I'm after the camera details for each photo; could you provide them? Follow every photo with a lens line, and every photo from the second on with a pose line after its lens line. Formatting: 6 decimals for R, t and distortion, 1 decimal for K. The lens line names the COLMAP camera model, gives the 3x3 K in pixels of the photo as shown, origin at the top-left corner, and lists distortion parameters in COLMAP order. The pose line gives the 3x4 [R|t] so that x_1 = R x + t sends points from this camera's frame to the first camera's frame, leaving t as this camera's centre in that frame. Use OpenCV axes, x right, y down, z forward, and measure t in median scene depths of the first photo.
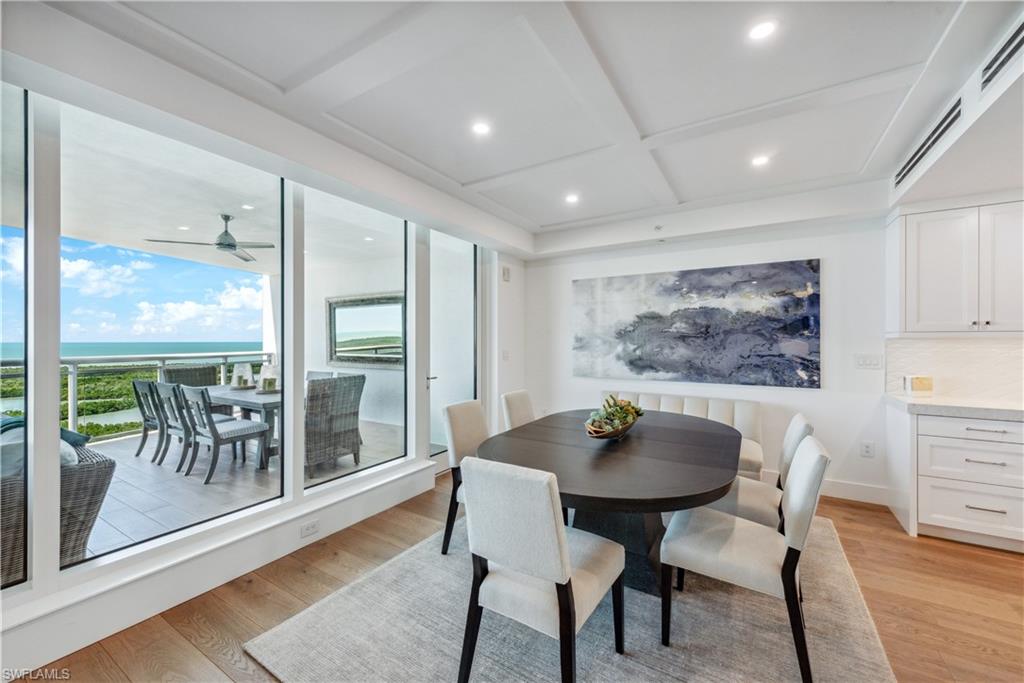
lens RADIAL K [[400.5, 0, 507.6], [0, 400.5, 340.9], [0, 0, 1]] dist [0.011359, -0.002157]
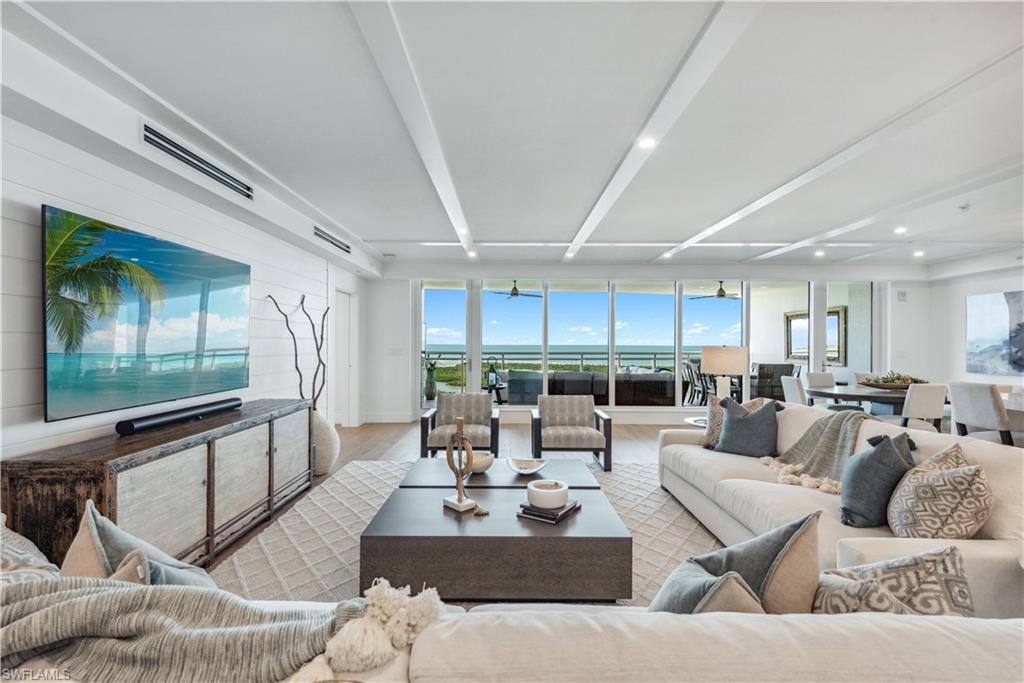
lens RADIAL K [[476.9, 0, 500.4], [0, 476.9, 340.4], [0, 0, 1]] dist [-0.012881, -0.000027]
pose [[0.515353, -0.003756, -0.856970, 0.883351], [-0.002728, 0.999978, -0.006024, -0.000021], [0.856974, 0.005442, 0.515331, -1.340669]]
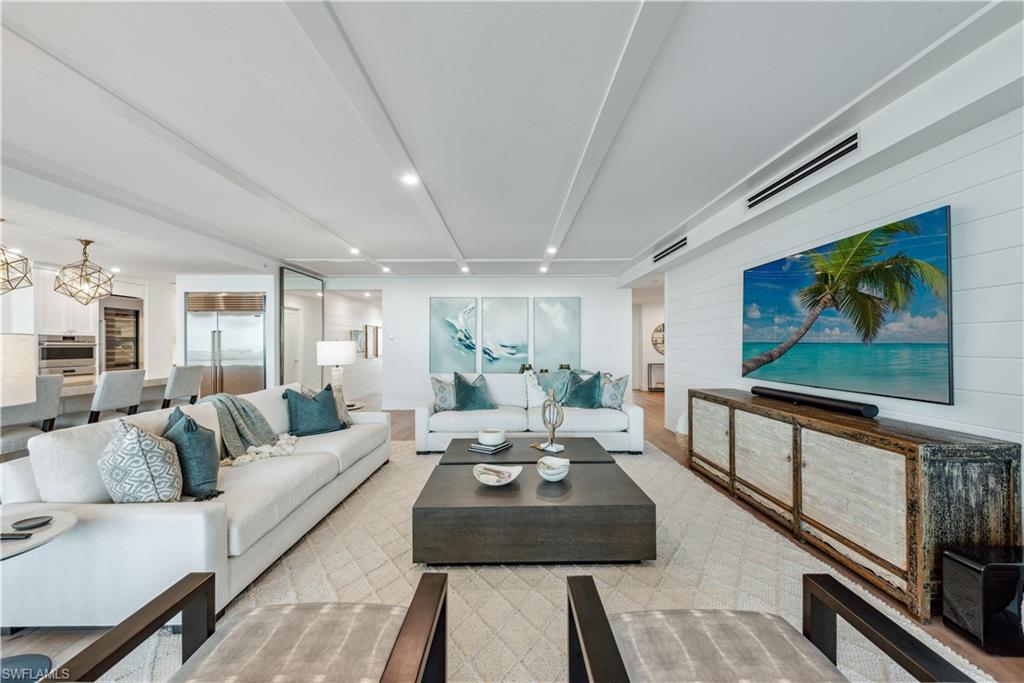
lens RADIAL K [[400.5, 0, 510.9], [0, 400.5, 342.3], [0, 0, 1]] dist [0.011359, -0.002157]
pose [[-0.531638, 0.005335, 0.846955, -0.528513], [0.002315, 0.999986, -0.004846, 0.019794], [-0.846968, -0.000616, -0.531643, -0.429249]]
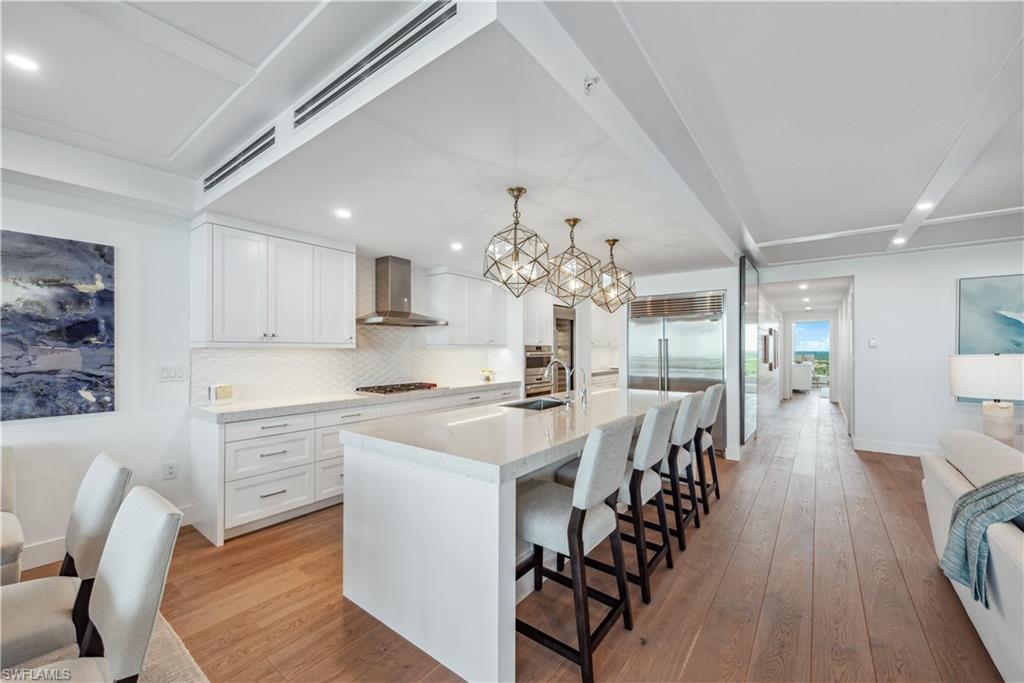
lens RADIAL K [[400.5, 0, 510.1], [0, 400.5, 348.2], [0, 0, 1]] dist [0.011359, -0.002157]
pose [[0.091587, 0.003778, 0.995790, 0.055531], [0.001090, 0.999992, -0.003894, -0.001026], [-0.995796, 0.001442, 0.091582, 0.148558]]
